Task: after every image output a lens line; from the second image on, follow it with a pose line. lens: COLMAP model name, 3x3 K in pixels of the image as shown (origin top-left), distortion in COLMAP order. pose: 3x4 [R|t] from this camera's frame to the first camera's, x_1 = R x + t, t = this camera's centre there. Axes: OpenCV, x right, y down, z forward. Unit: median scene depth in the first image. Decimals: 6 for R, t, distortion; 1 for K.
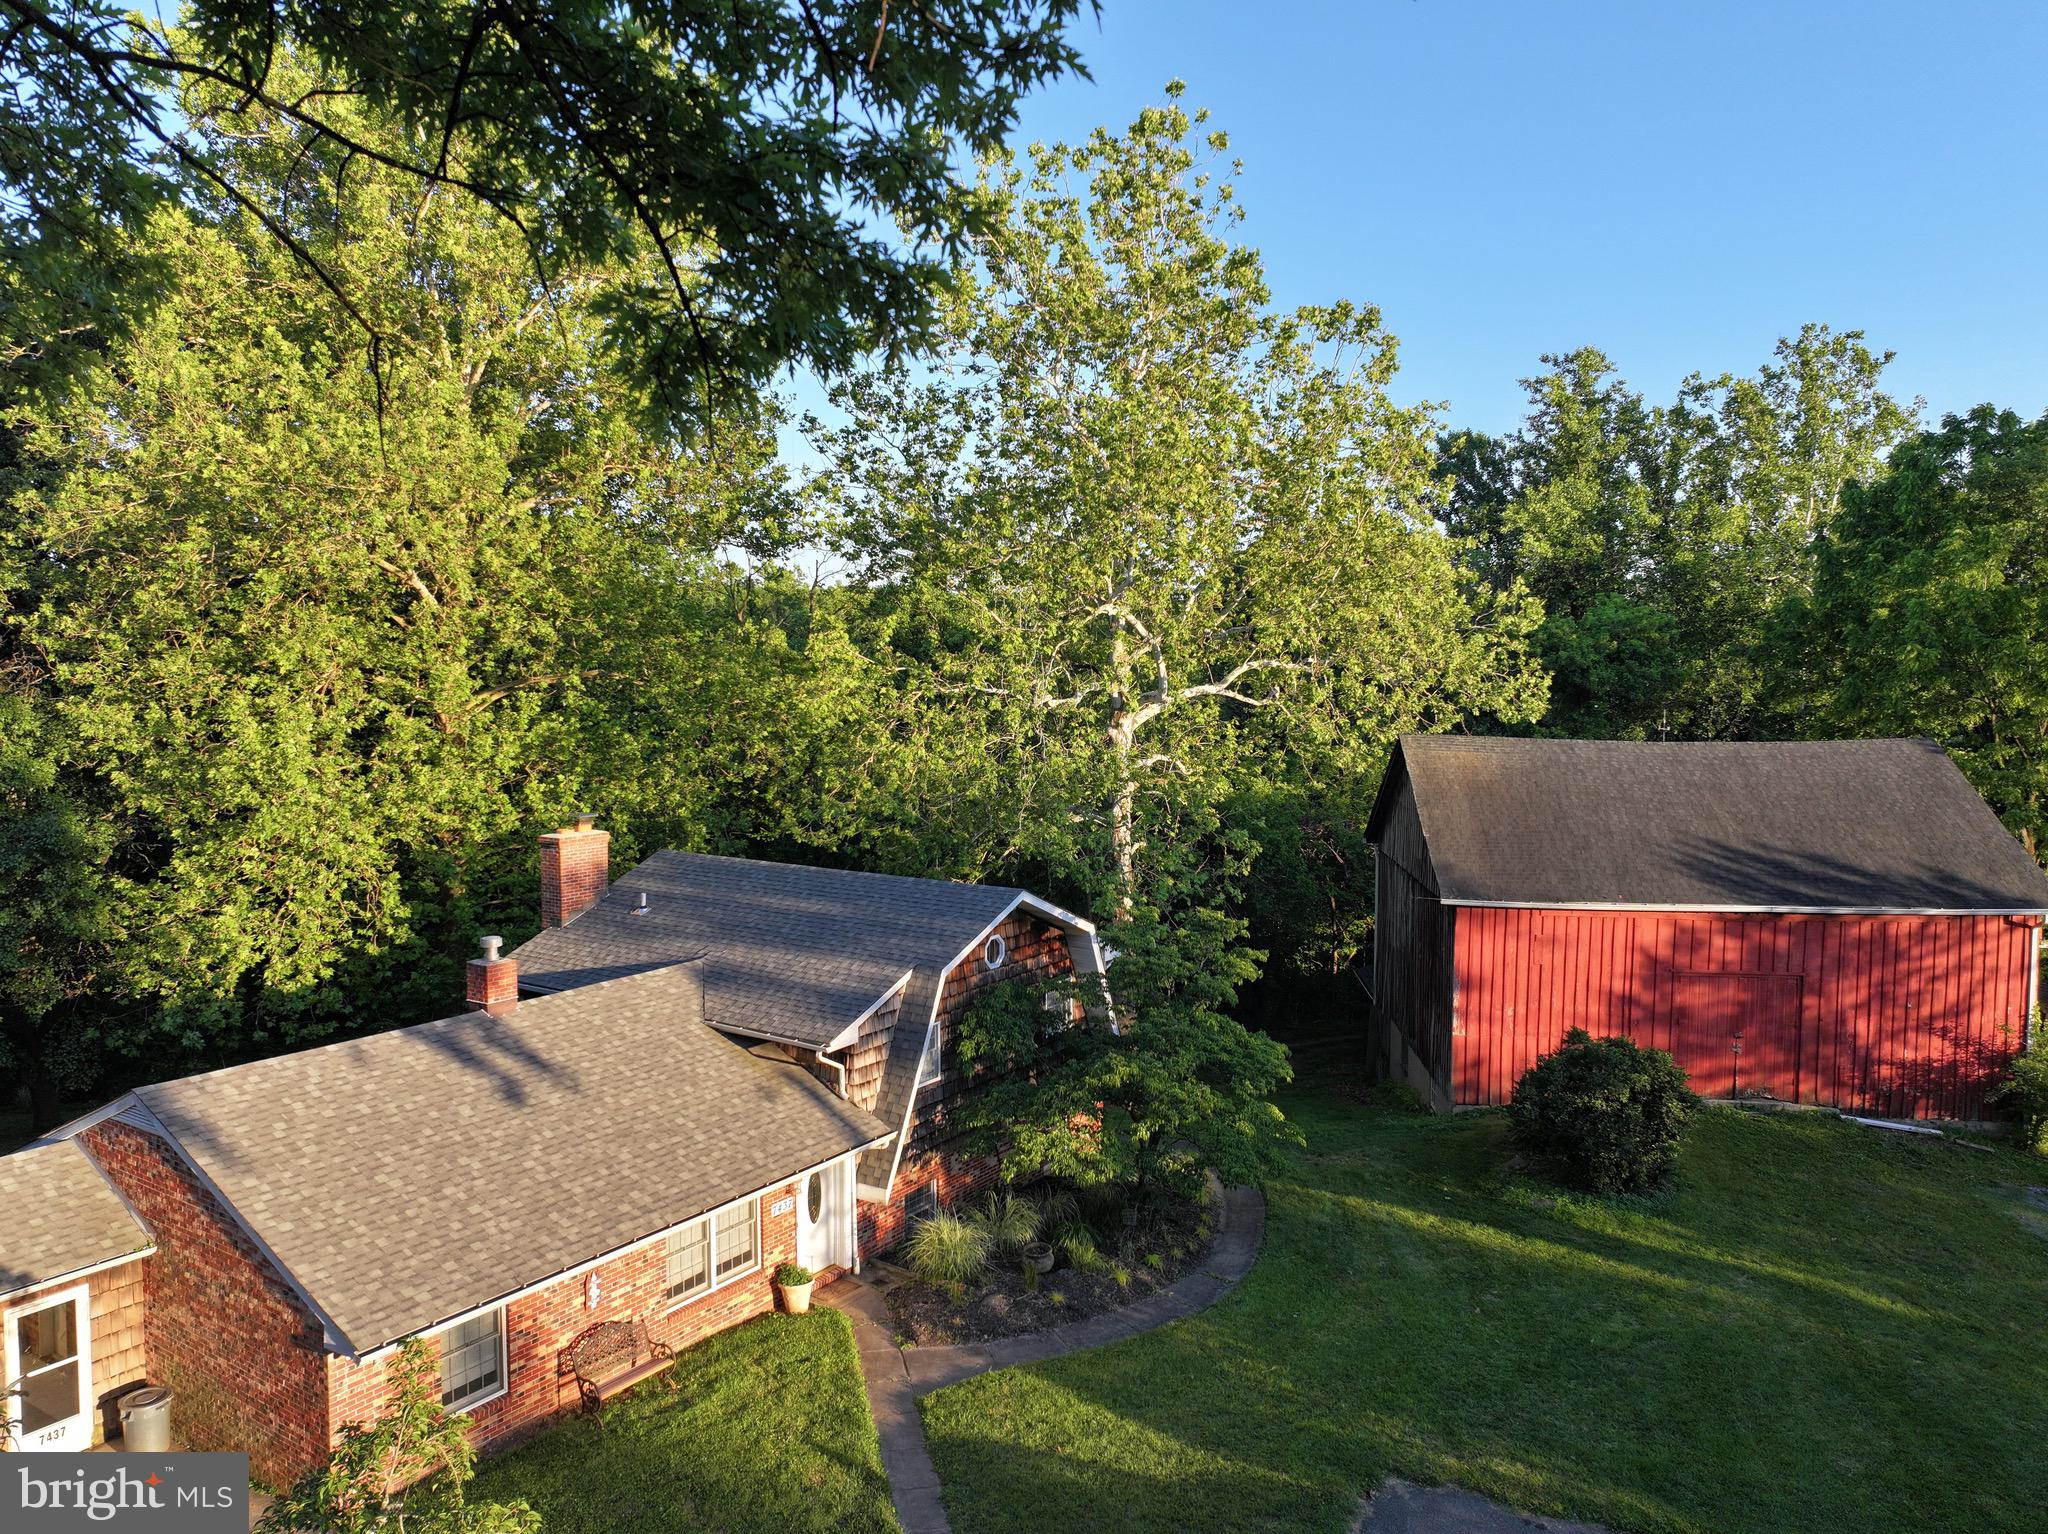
lens RADIAL K [[1439.3, 0, 1023.8], [0, 1439.3, 752.6], [0, 0, 1]] dist [-0.005967, 0.024749]
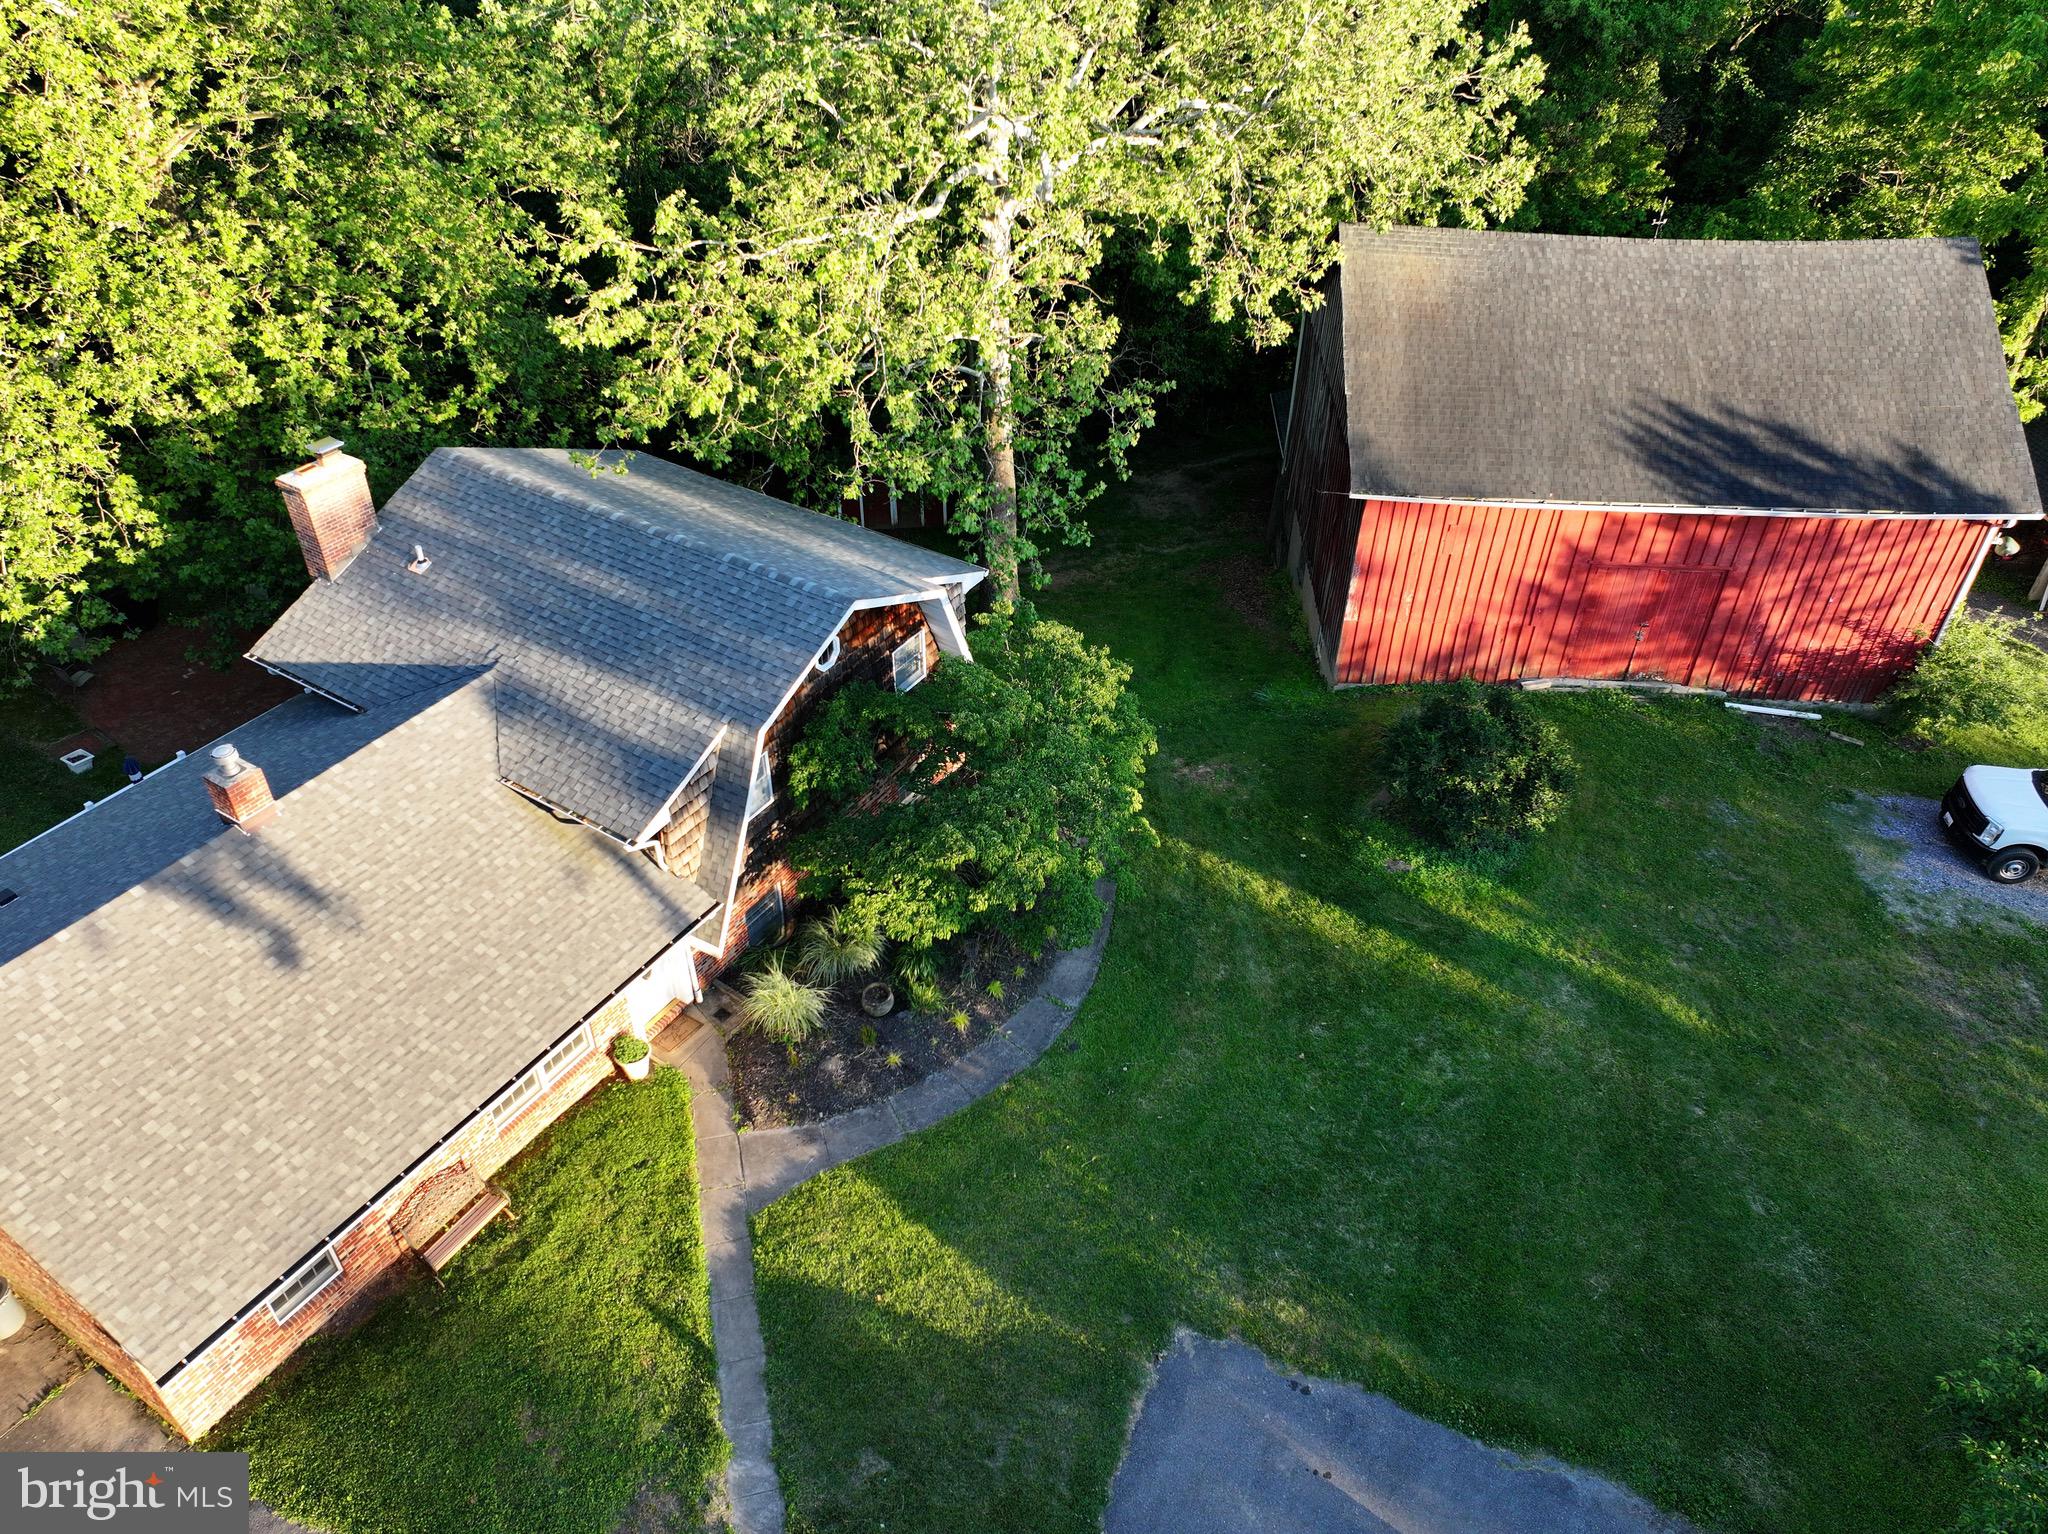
lens RADIAL K [[1439.3, 0, 1023.8], [0, 1439.3, 752.6], [0, 0, 1]] dist [-0.005967, 0.024749]
pose [[0.999250, -0.014931, 0.035724, 0.073896], [-0.007740, 0.827008, 0.562137, -0.335353], [-0.037937, -0.561992, 0.826272, 0.249365]]
